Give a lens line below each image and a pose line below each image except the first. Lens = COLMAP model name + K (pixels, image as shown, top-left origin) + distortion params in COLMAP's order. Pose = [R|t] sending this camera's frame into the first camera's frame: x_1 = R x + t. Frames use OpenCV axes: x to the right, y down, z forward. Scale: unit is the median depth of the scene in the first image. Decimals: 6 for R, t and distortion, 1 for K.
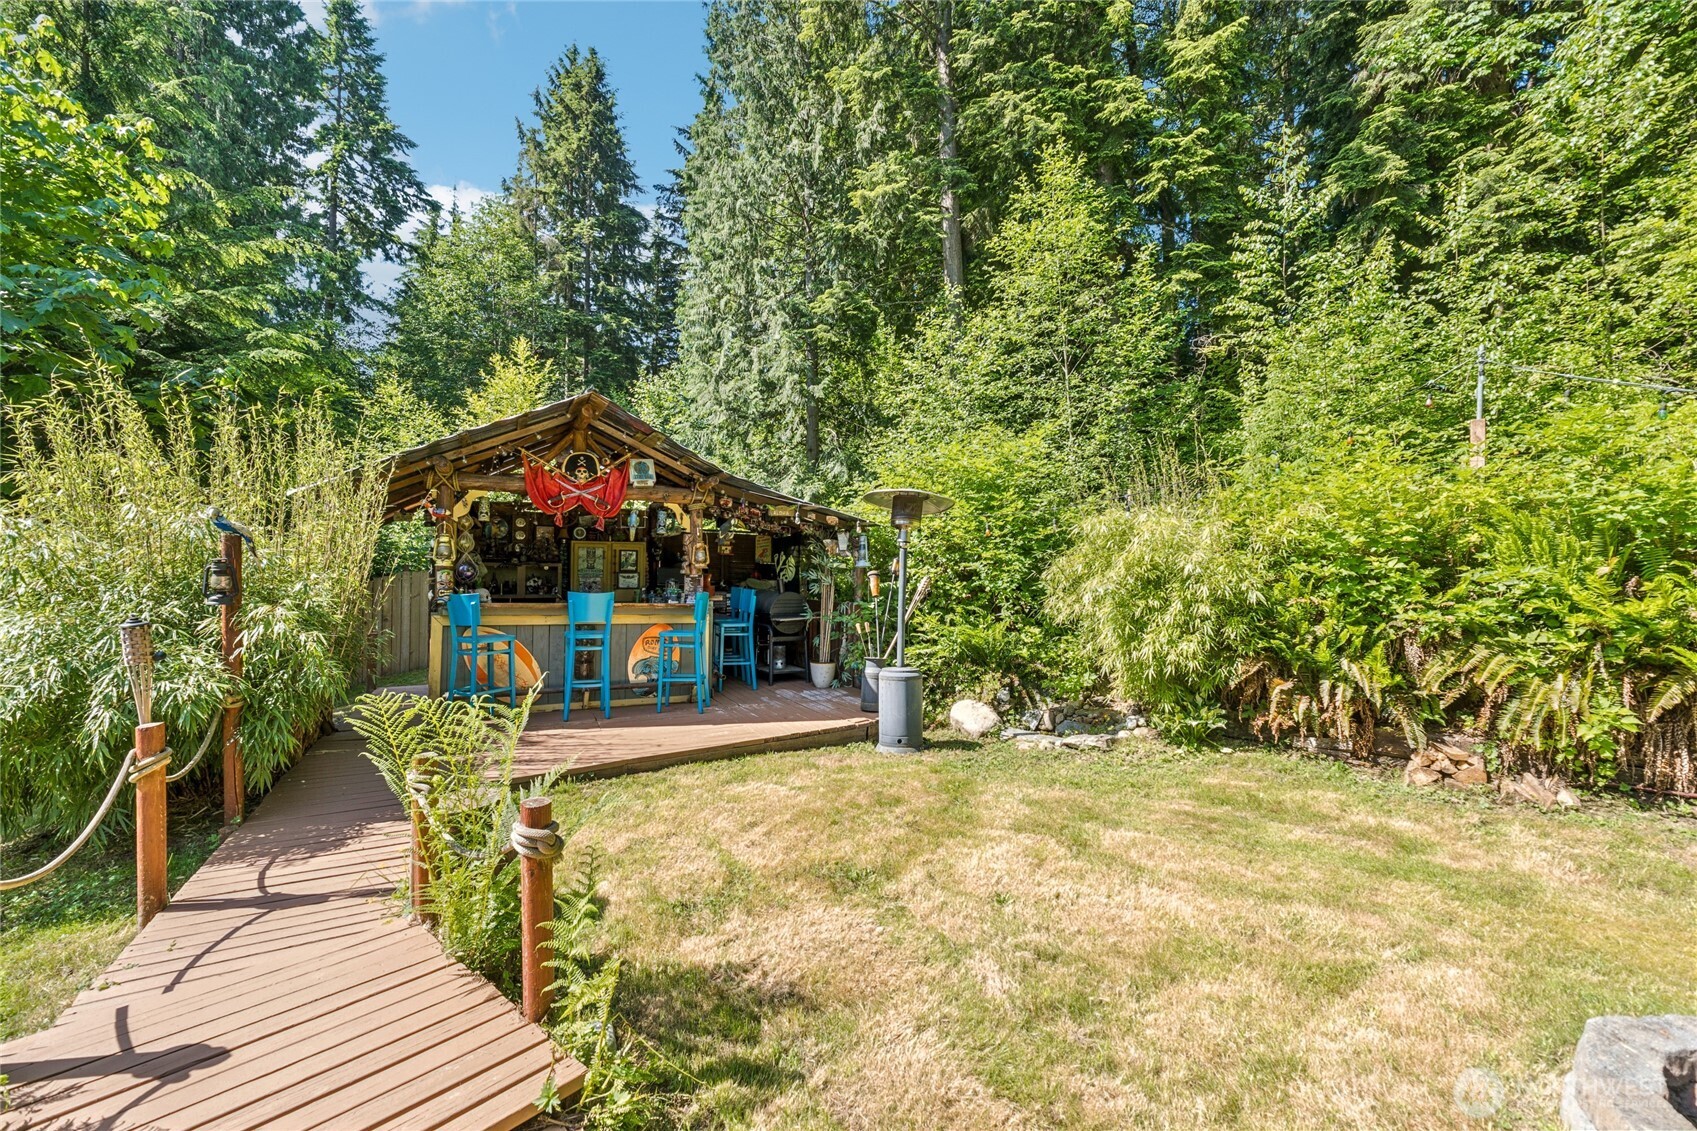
lens RADIAL K [[706.0, 0, 846.8], [0, 706.0, 566.2], [0, 0, 1]] dist [-0.001922, 0.000340]
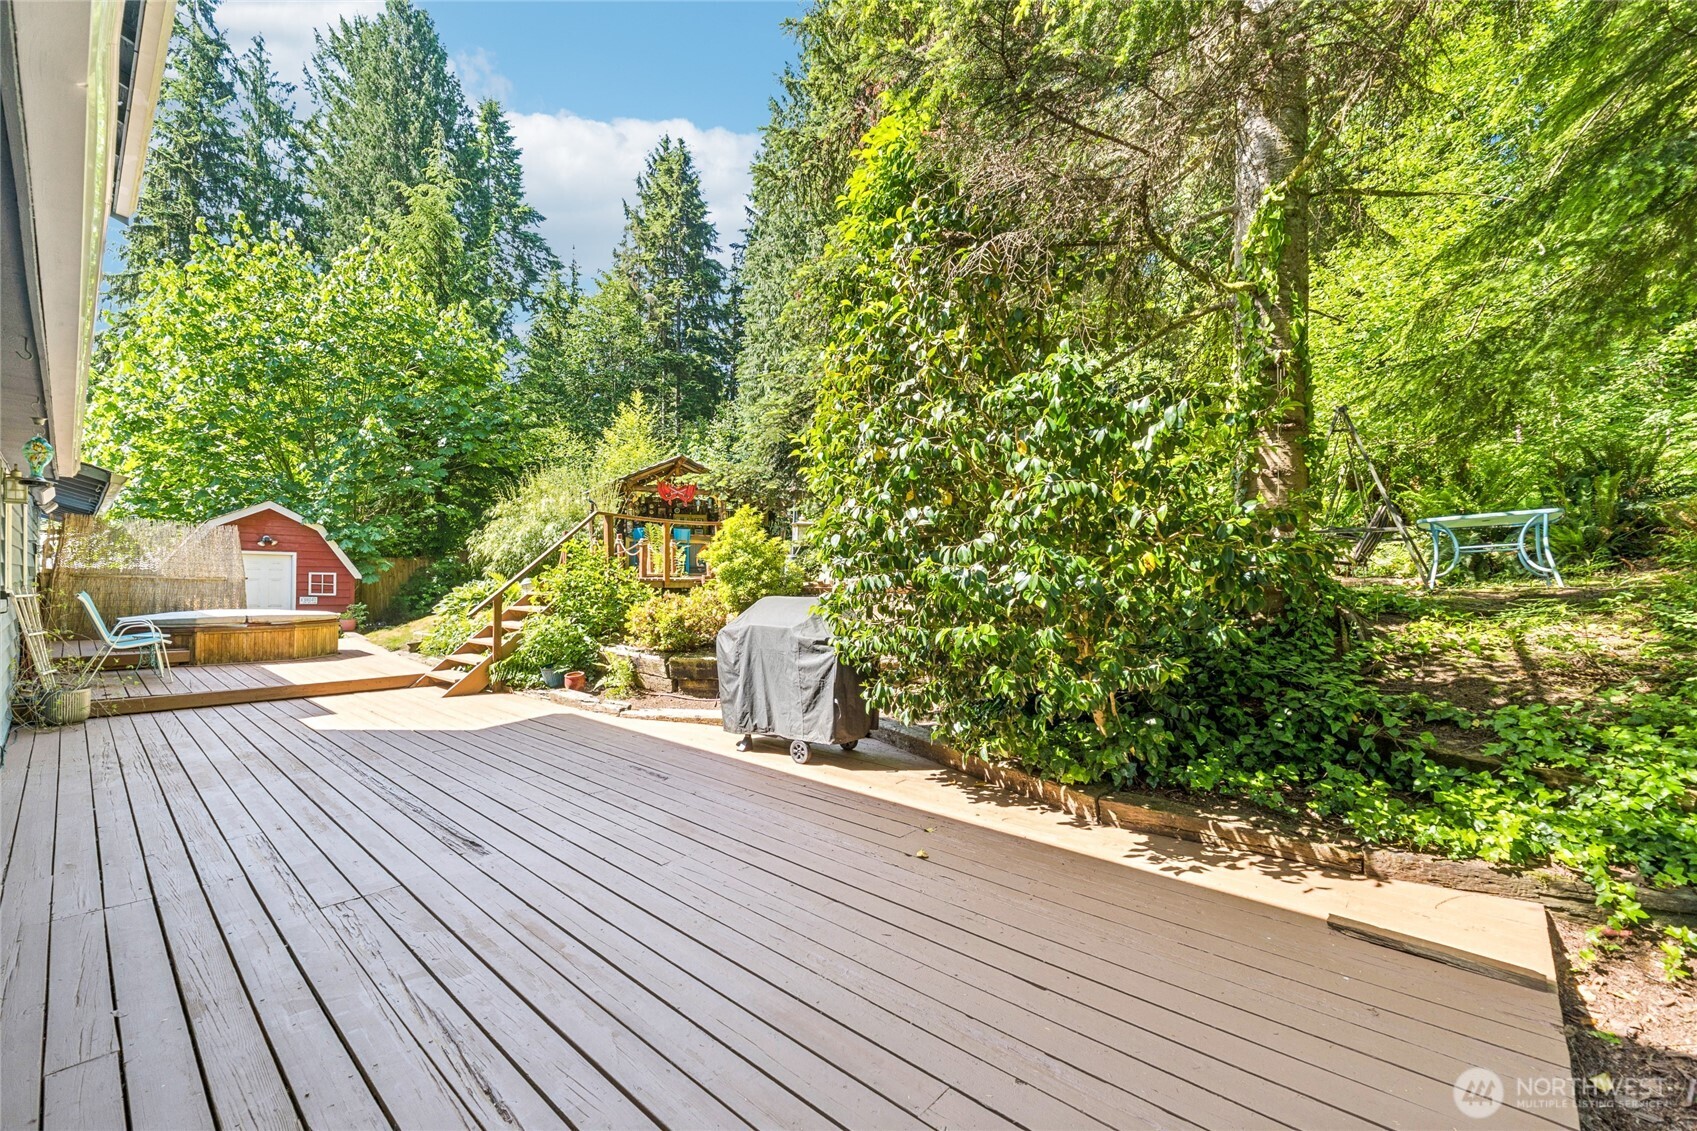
lens RADIAL K [[706.0, 0, 850.3], [0, 706.0, 567.3], [0, 0, 1]] dist [-0.001922, 0.000340]
pose [[0.993390, -0.006152, -0.114627, 0.189454], [0.006653, 0.999970, 0.003984, 0.058425], [0.114599, -0.004720, 0.993401, -0.526659]]
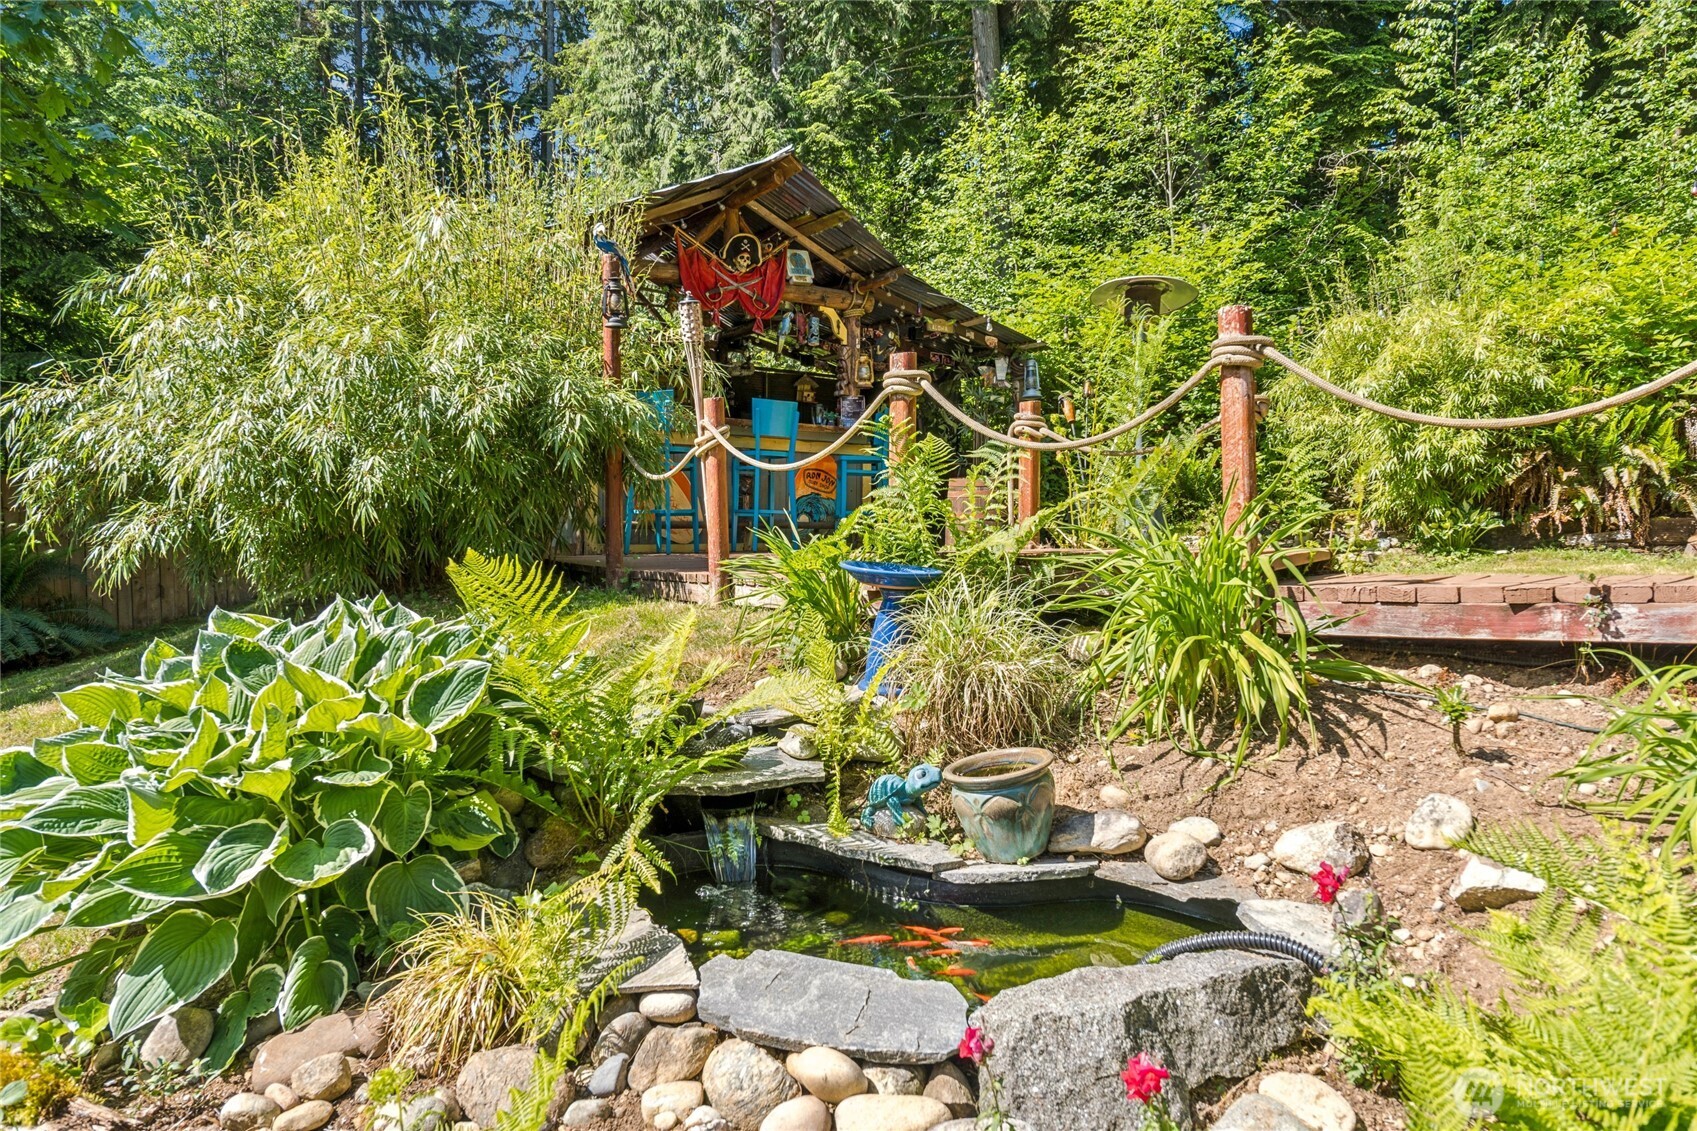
lens RADIAL K [[1078.3, 0, 841.1], [0, 1078.3, 566.7], [0, 0, 1]] dist [0.001833, -0.003479]
pose [[0.992601, -0.013158, 0.120705, -0.152034], [0.008539, 0.999215, 0.038697, 0.063594], [-0.121120, -0.037380, 0.991934, -0.097332]]
